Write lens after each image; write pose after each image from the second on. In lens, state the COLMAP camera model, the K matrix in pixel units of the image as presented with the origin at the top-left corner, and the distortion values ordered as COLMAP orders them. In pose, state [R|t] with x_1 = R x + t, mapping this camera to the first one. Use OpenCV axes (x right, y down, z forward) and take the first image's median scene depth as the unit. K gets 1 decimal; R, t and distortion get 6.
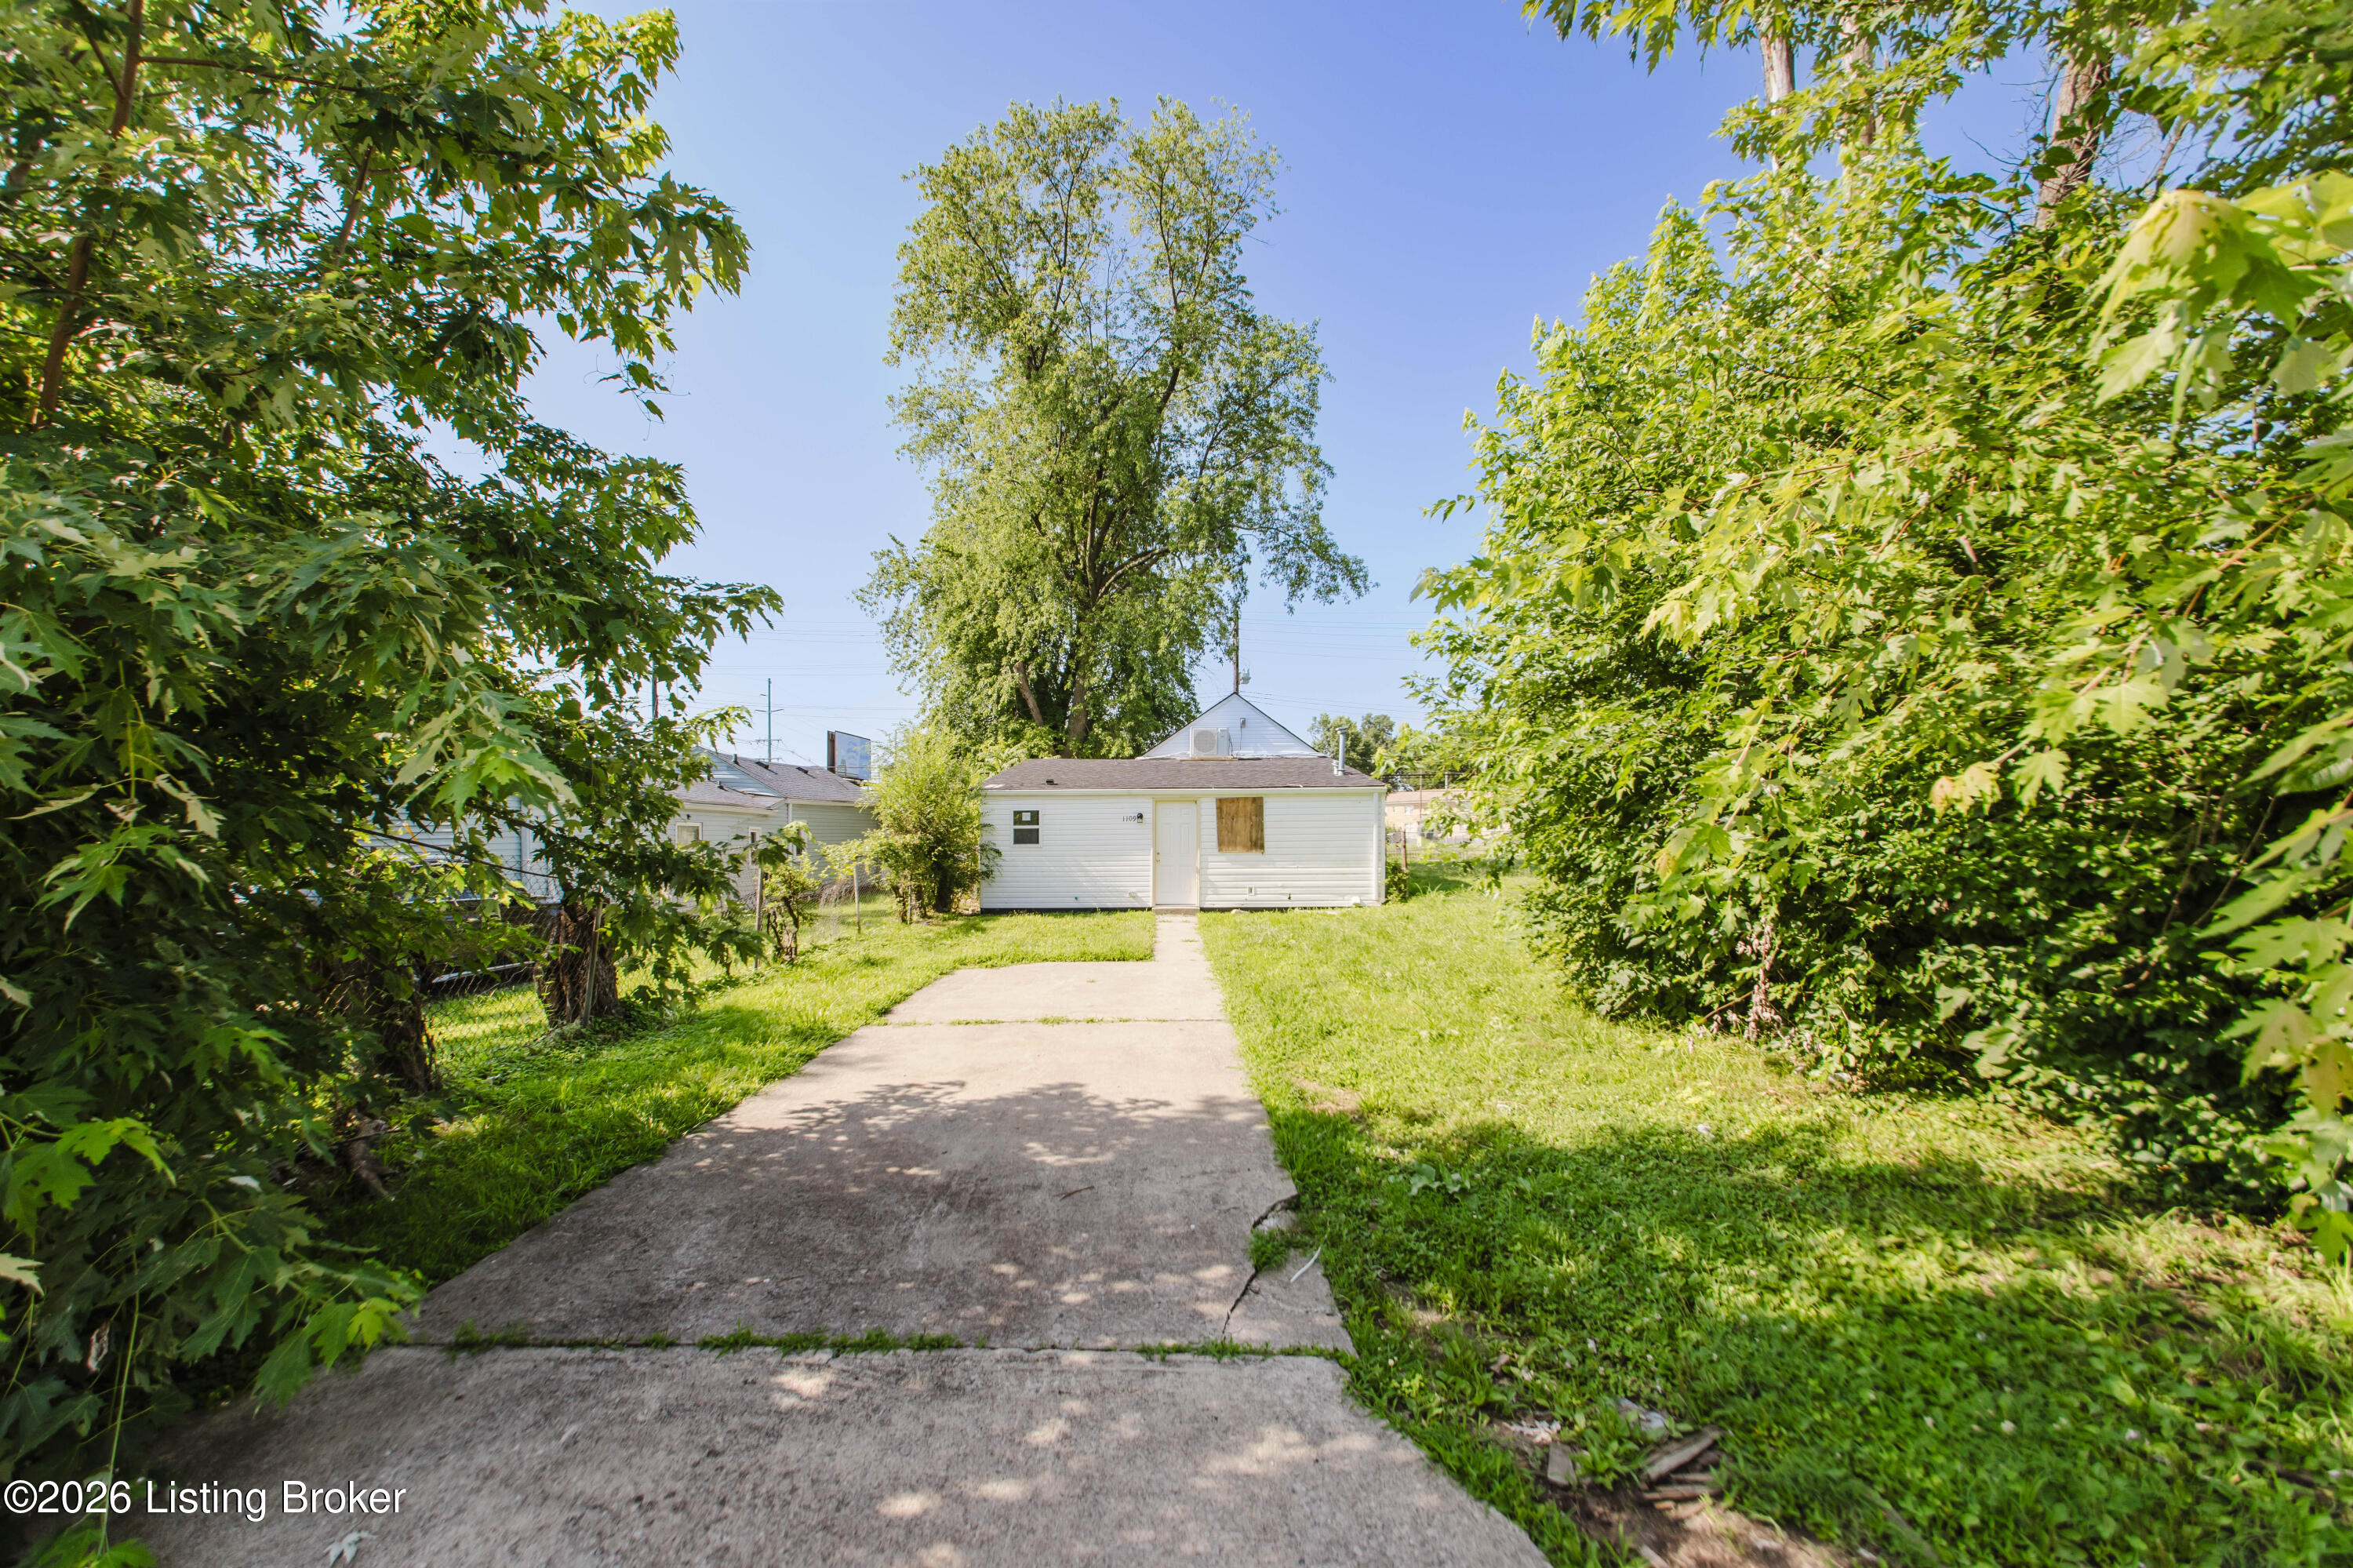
lens RADIAL K [[948.2, 0, 1092.0], [0, 948.2, 852.9], [0, 0, 1]] dist [0.008362, 0.000130]
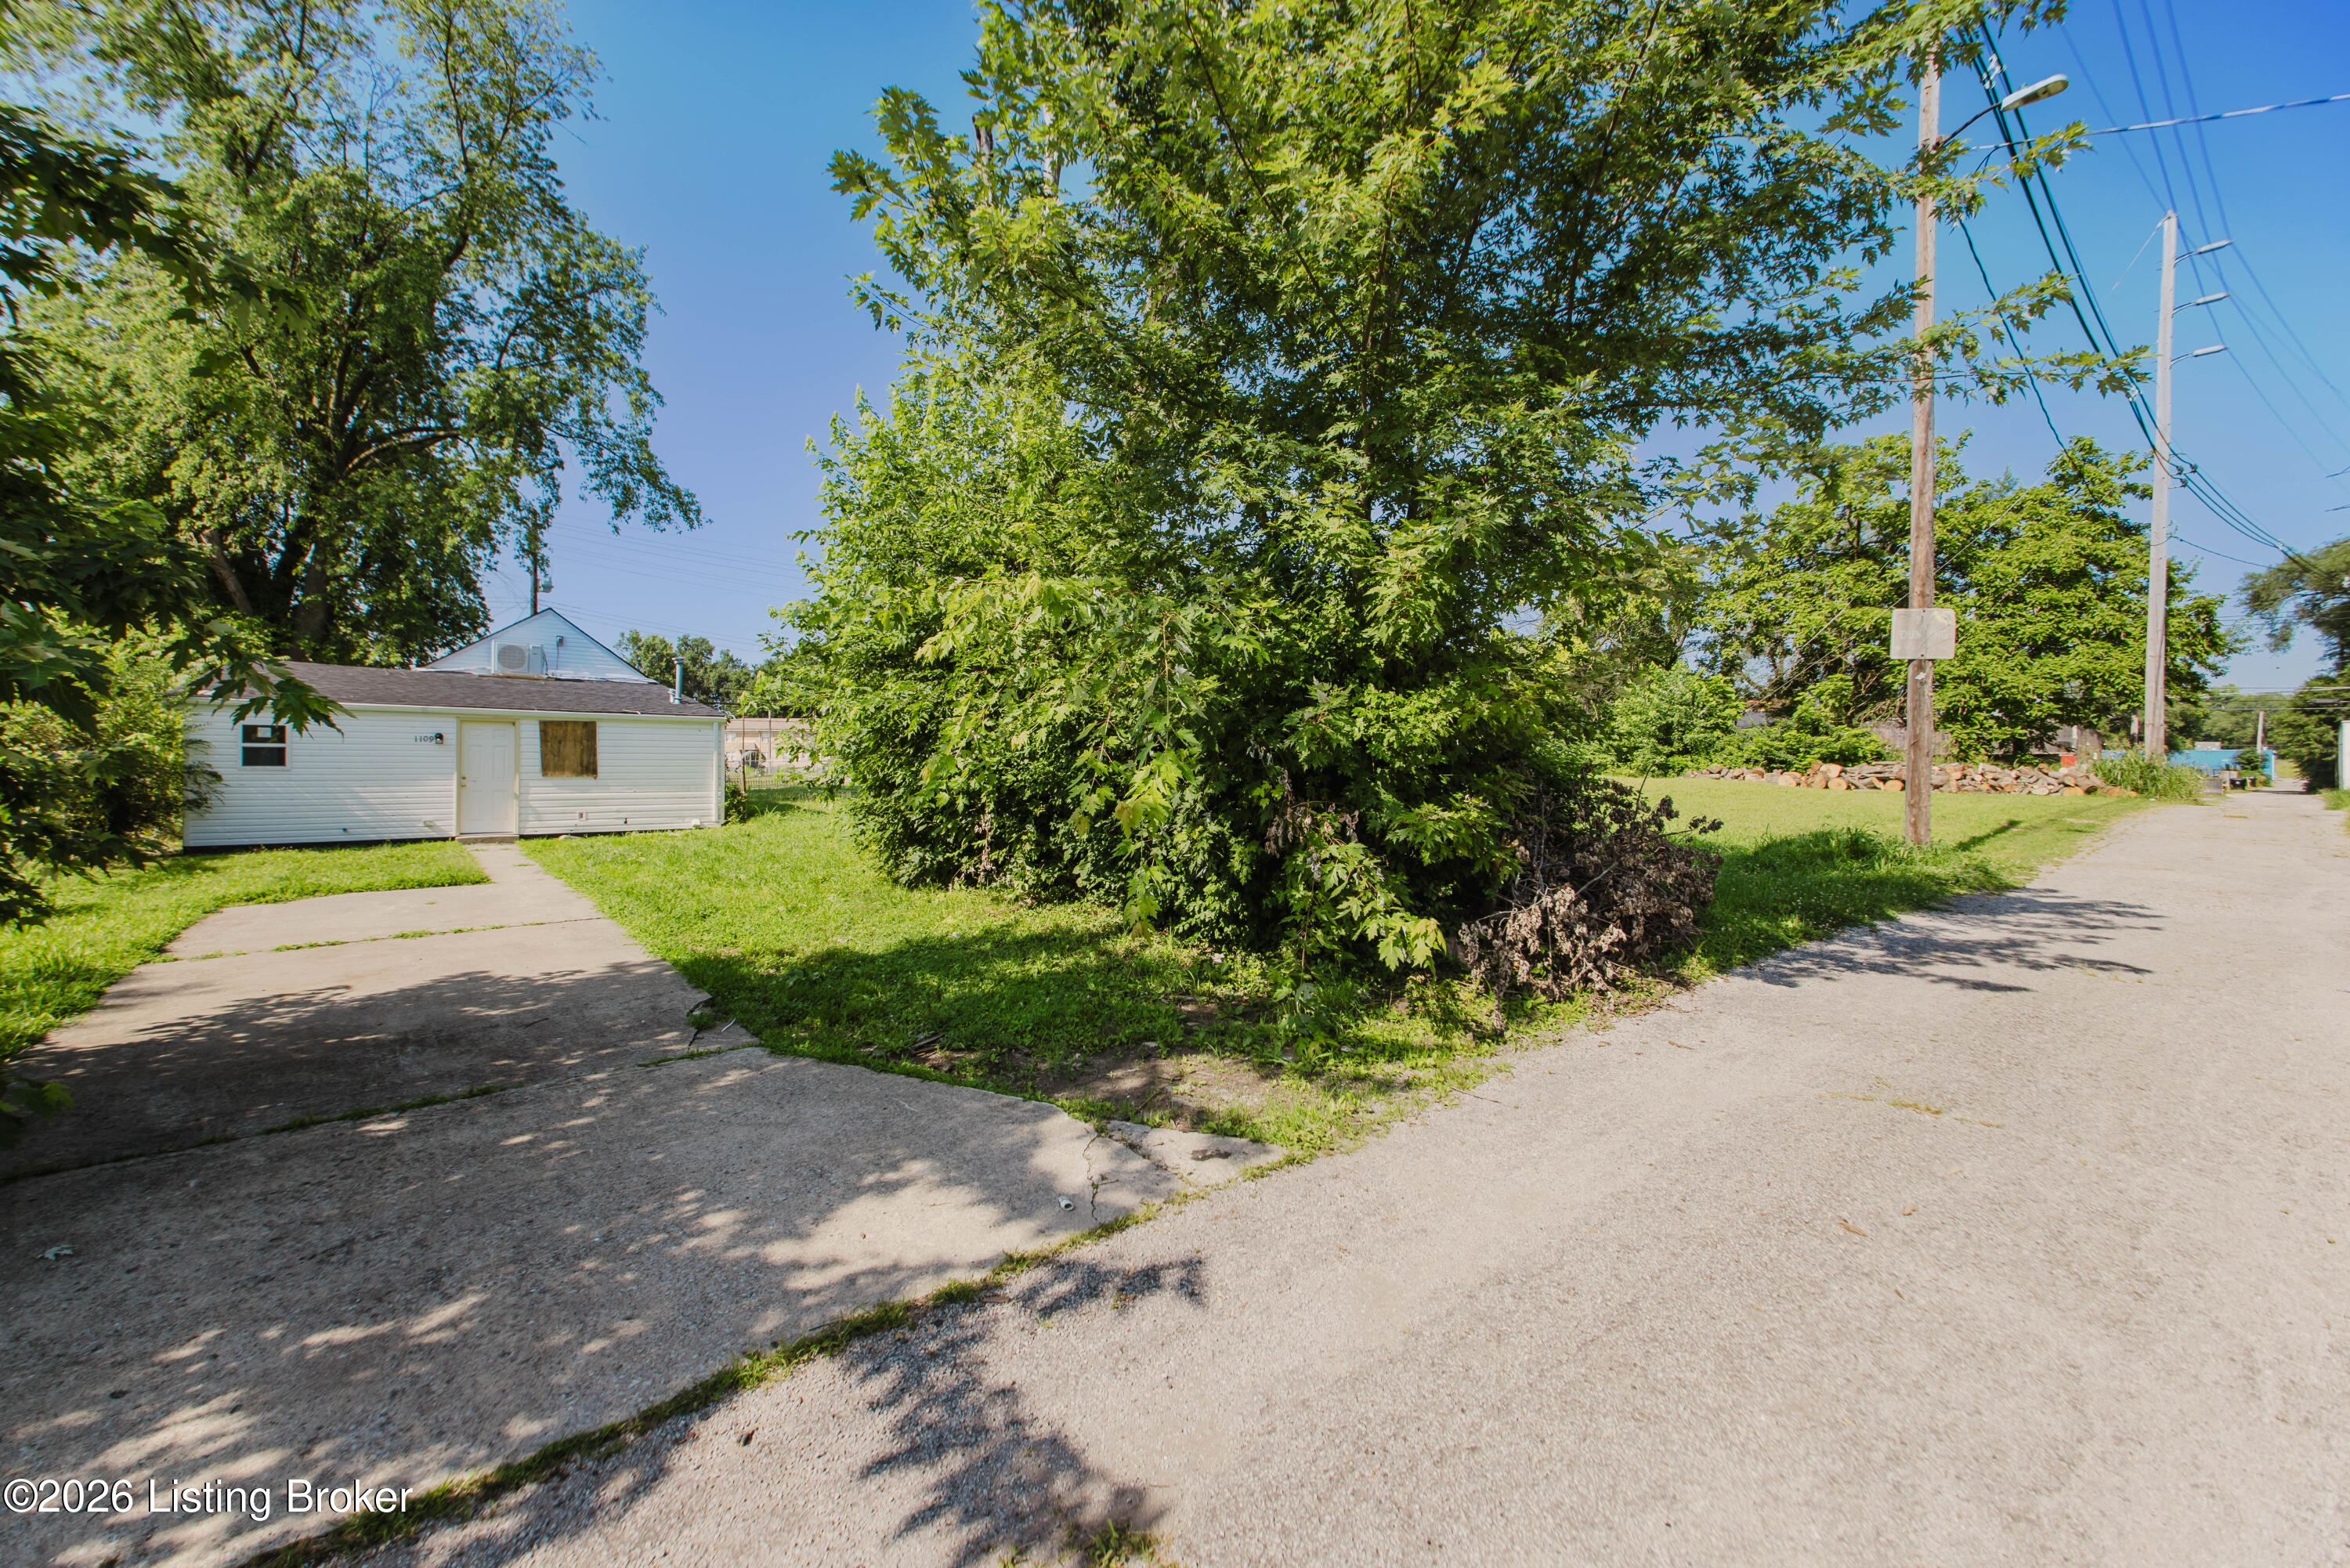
lens RADIAL K [[946.9, 0, 1169.3], [0, 946.9, 784.4], [0, 0, 1]] dist [0.008362, 0.000130]
pose [[0.725781, -0.001923, 0.687923, -0.140972], [0.000729, 0.999998, 0.002025, 0.010841], [-0.687926, -0.000968, 0.725780, -0.283729]]
